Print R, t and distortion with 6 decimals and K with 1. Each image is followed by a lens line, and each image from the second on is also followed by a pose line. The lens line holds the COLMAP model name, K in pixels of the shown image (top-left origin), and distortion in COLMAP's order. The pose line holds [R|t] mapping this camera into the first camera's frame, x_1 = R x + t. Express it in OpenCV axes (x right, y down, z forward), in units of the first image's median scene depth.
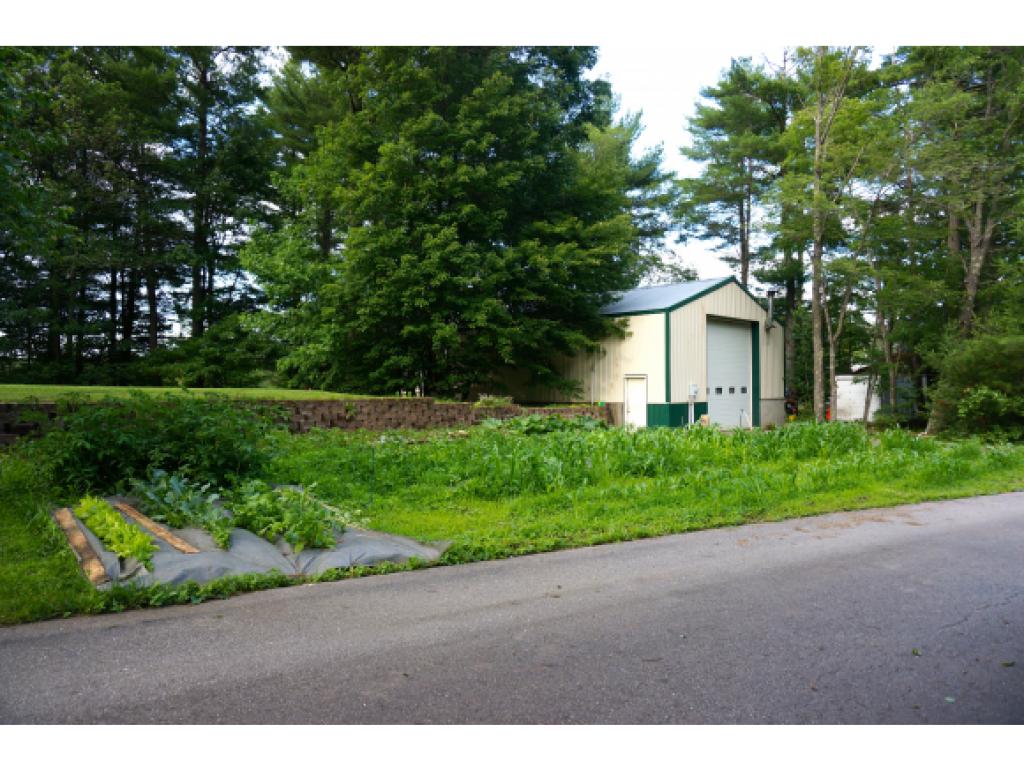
lens RADIAL K [[710.6, 0, 511.3], [0, 710.6, 383.5], [0, 0, 1]] dist [-0.025656, -0.003010]
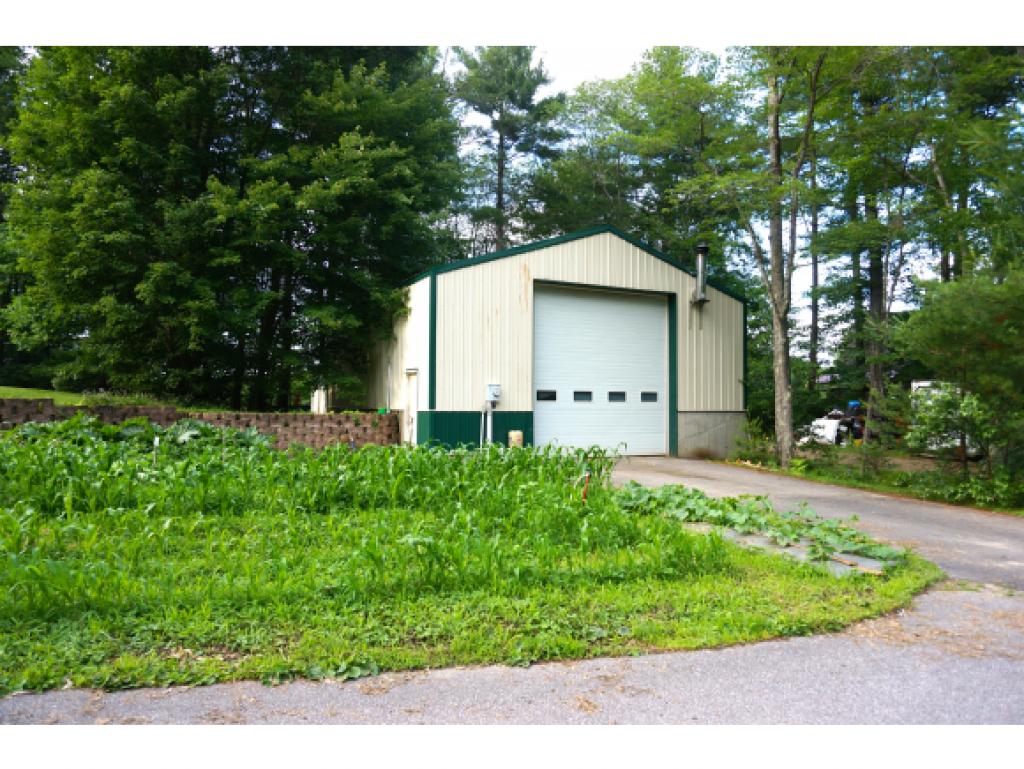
lens RADIAL K [[710.6, 0, 512.4], [0, 710.6, 385.4], [0, 0, 1]] dist [-0.025656, -0.003010]
pose [[0.941313, 0.015411, -0.337183, 0.483085], [-0.017999, 0.999828, -0.004552, 0.004419], [0.337055, 0.010354, 0.941428, 0.374187]]
